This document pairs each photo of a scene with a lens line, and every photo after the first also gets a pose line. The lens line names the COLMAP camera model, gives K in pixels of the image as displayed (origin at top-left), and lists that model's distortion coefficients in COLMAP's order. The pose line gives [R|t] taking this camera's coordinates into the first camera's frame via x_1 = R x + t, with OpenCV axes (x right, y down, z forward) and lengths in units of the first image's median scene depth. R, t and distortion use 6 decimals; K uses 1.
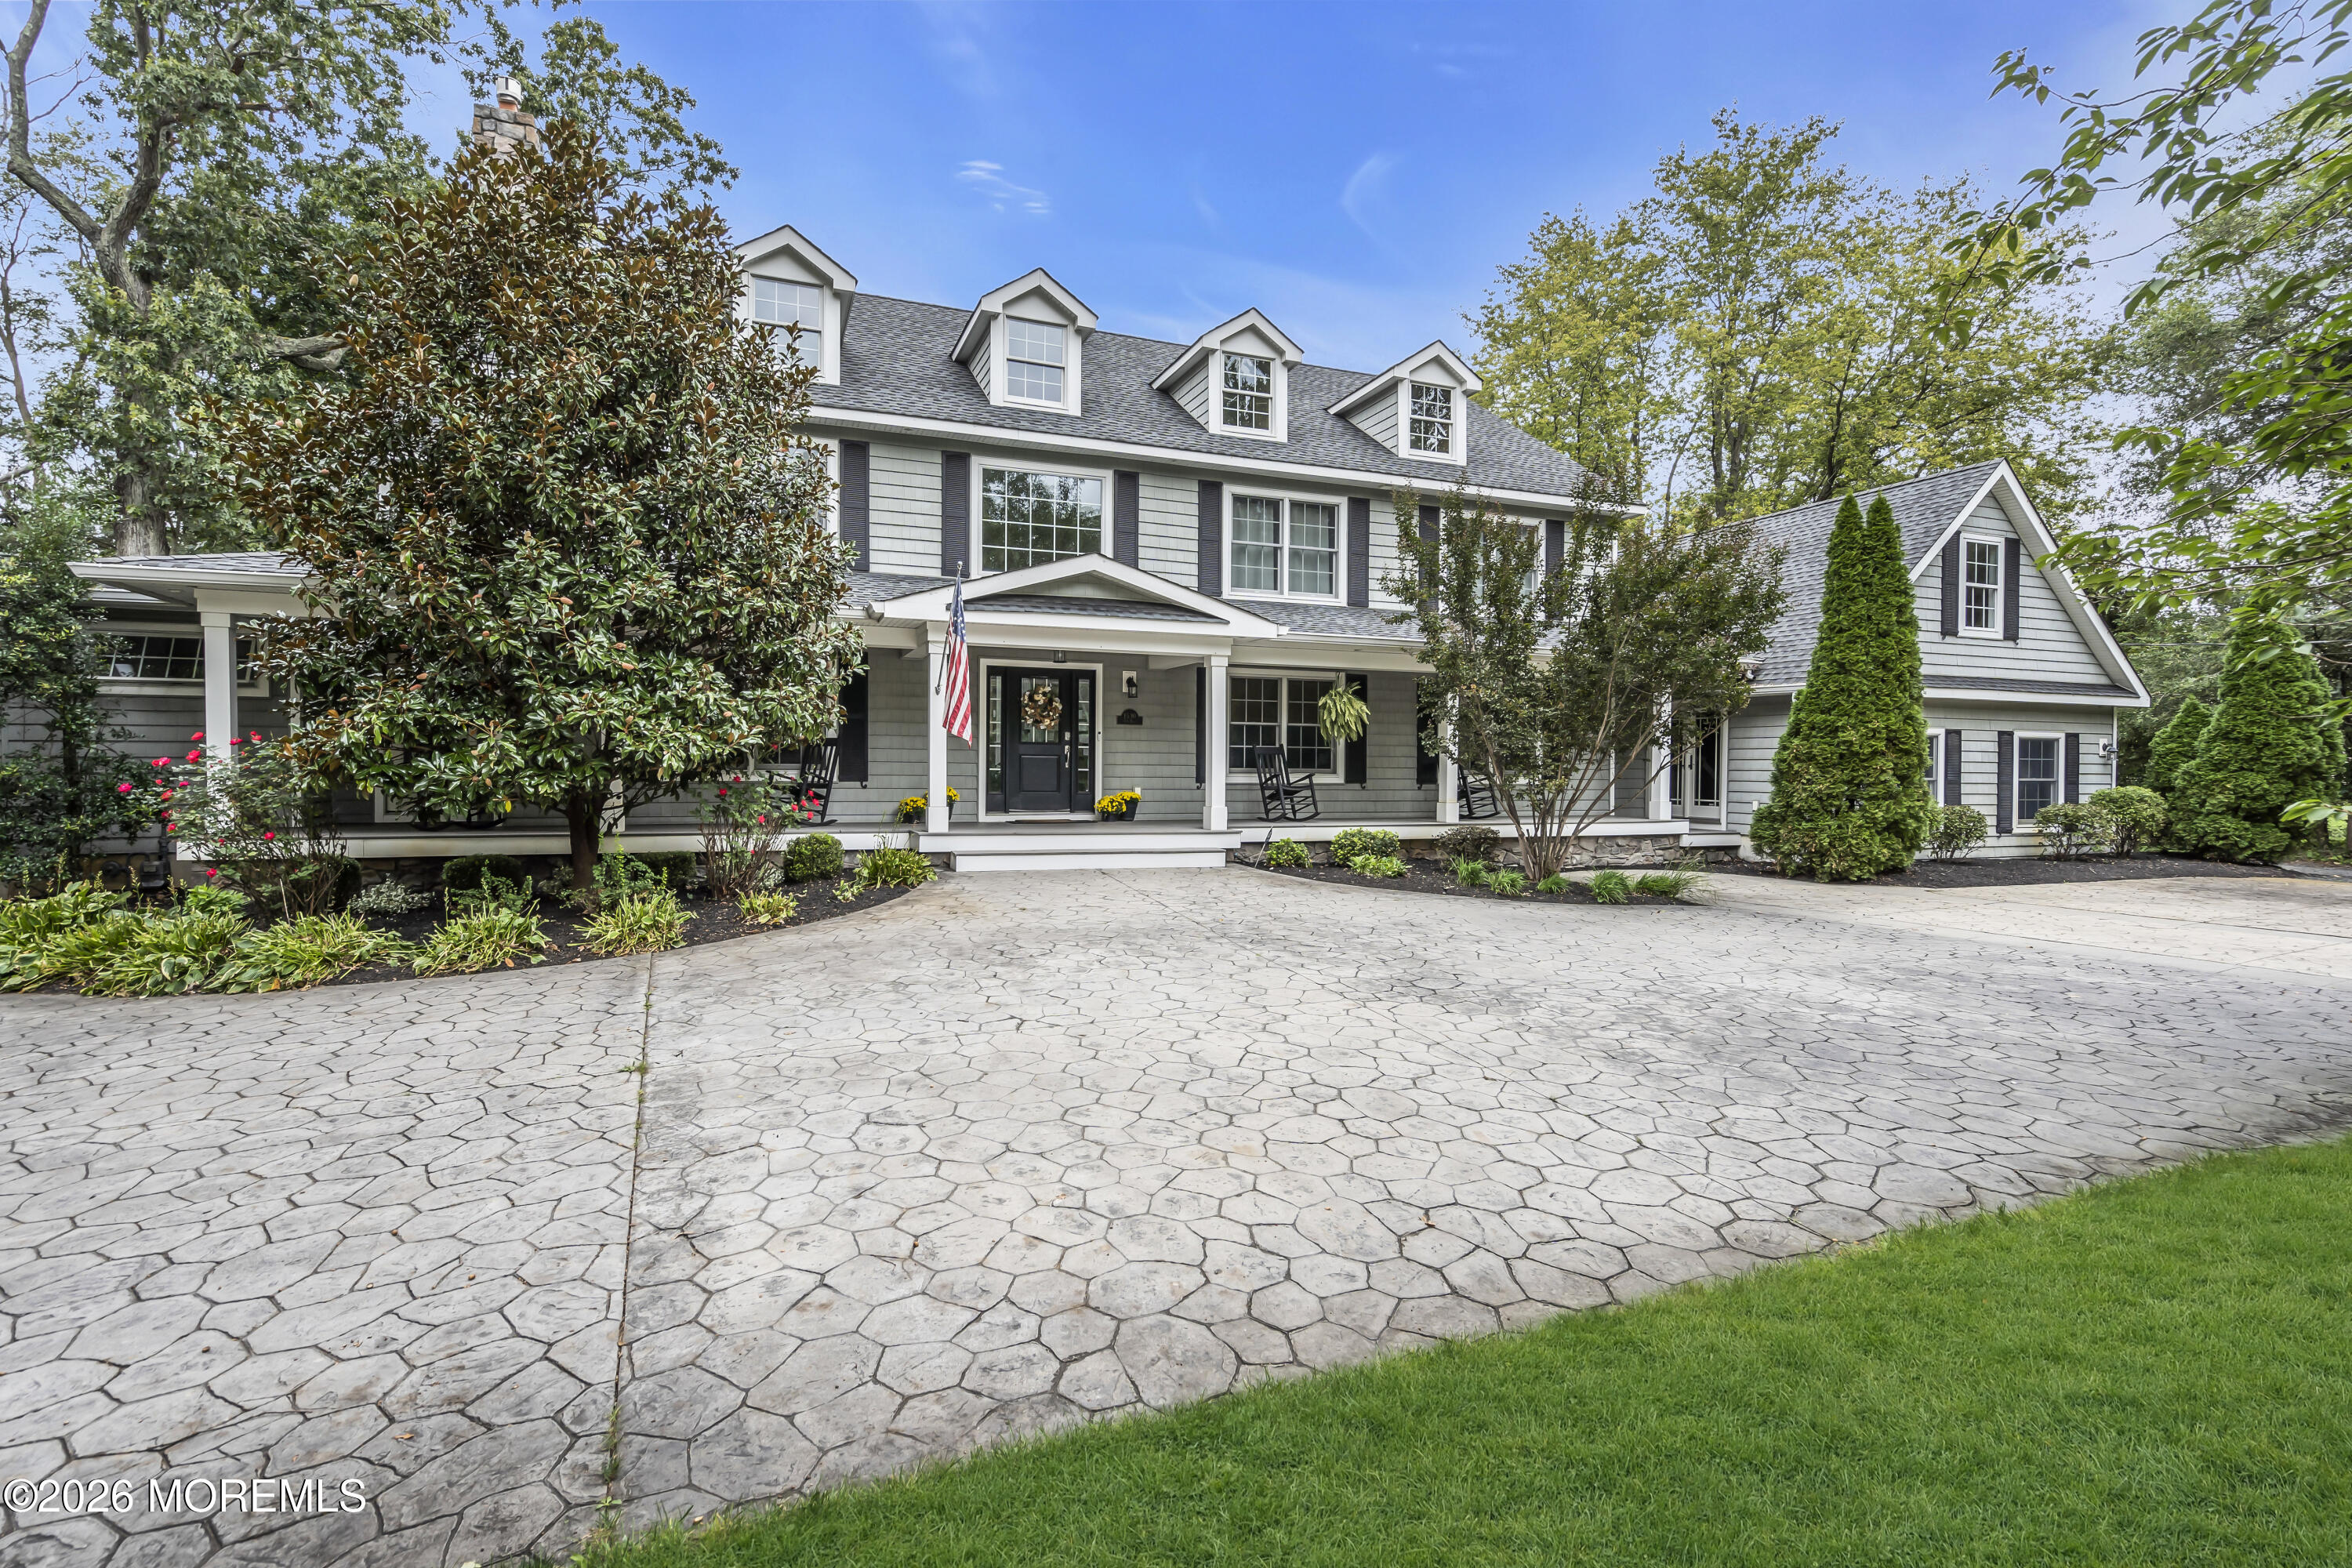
lens RADIAL K [[1050.2, 0, 1176.0], [0, 1050.2, 784.0], [0, 0, 1]] dist [0.001677, 0.000313]
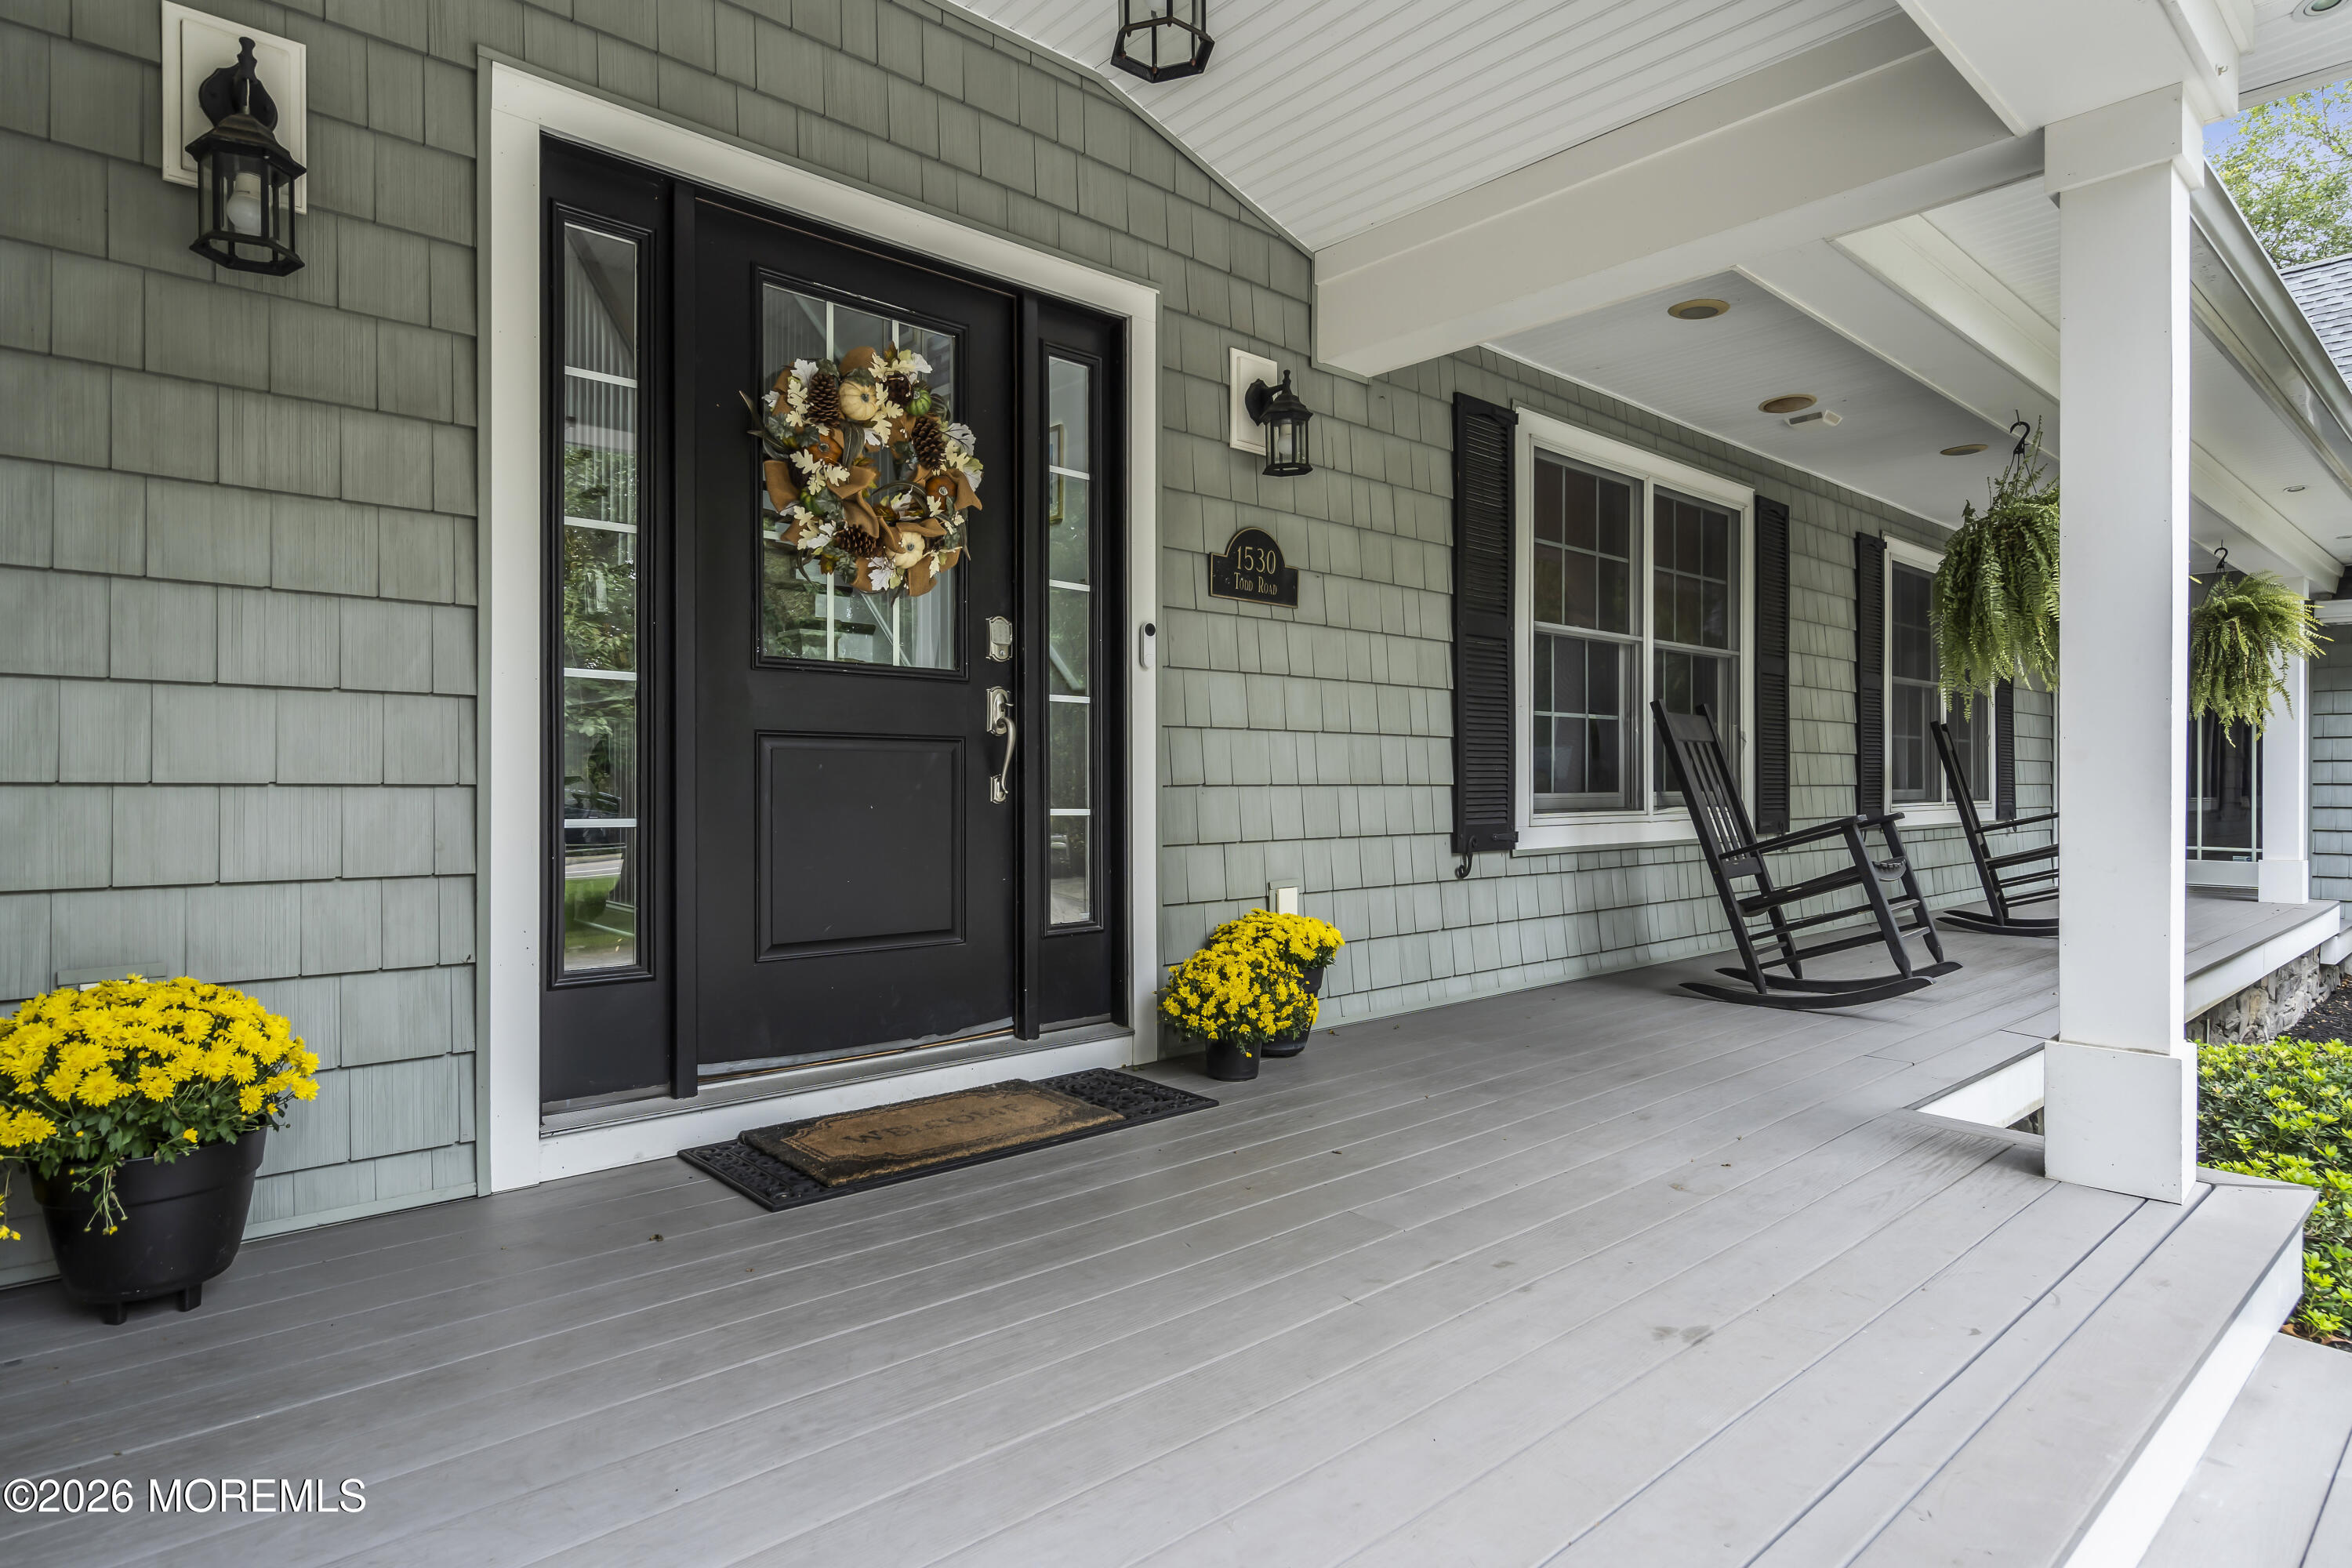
lens RADIAL K [[1269.5, 0, 1176.0], [0, 1269.5, 784.0], [0, 0, 1]] dist [0.002265, 0.000344]
pose [[0.937724, -0.009491, 0.347252, -0.152901], [0.014708, 0.999815, -0.012392, -0.015874], [-0.347070, 0.016728, 0.937690, 0.770095]]
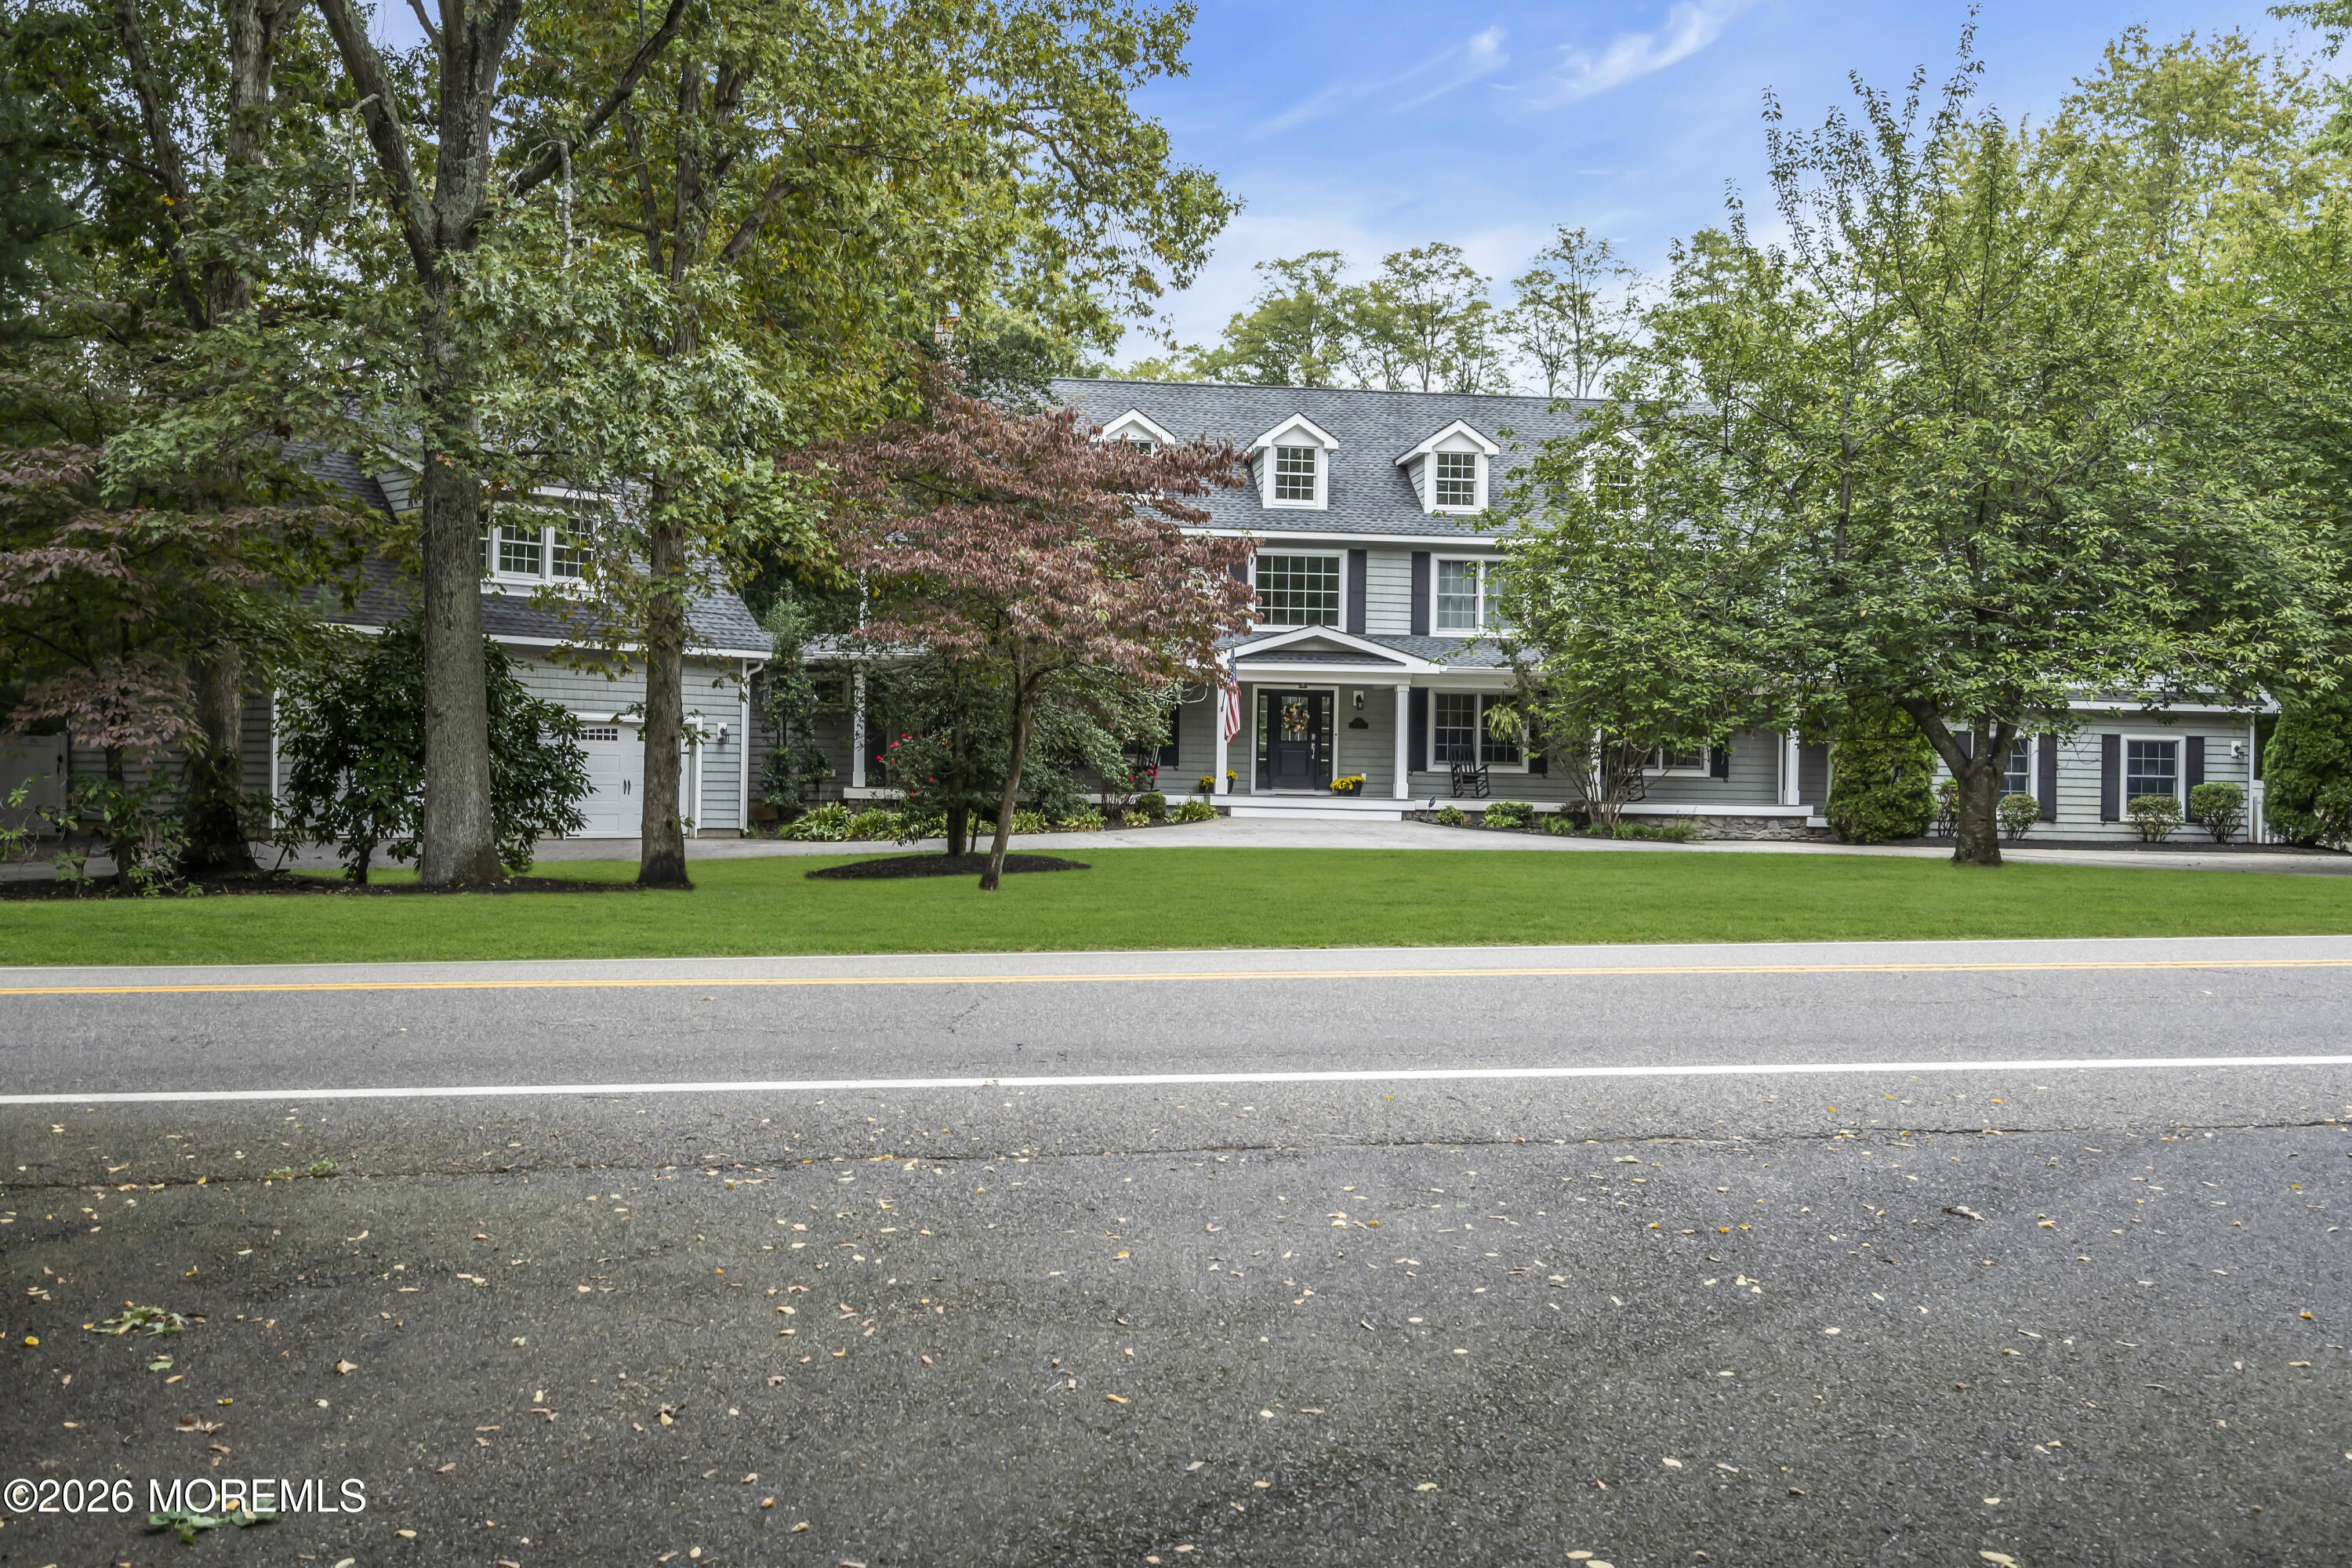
lens RADIAL K [[2387.7, 0, 1176.0], [0, 2387.7, 784.0], [0, 0, 1]] dist [-0.019342, -0.000976]
pose [[0.964490, 0.007863, -0.264004, 0.573703], [-0.014645, 0.999611, -0.023729, 0.098610], [0.263714, 0.026752, 0.964230, -2.178500]]
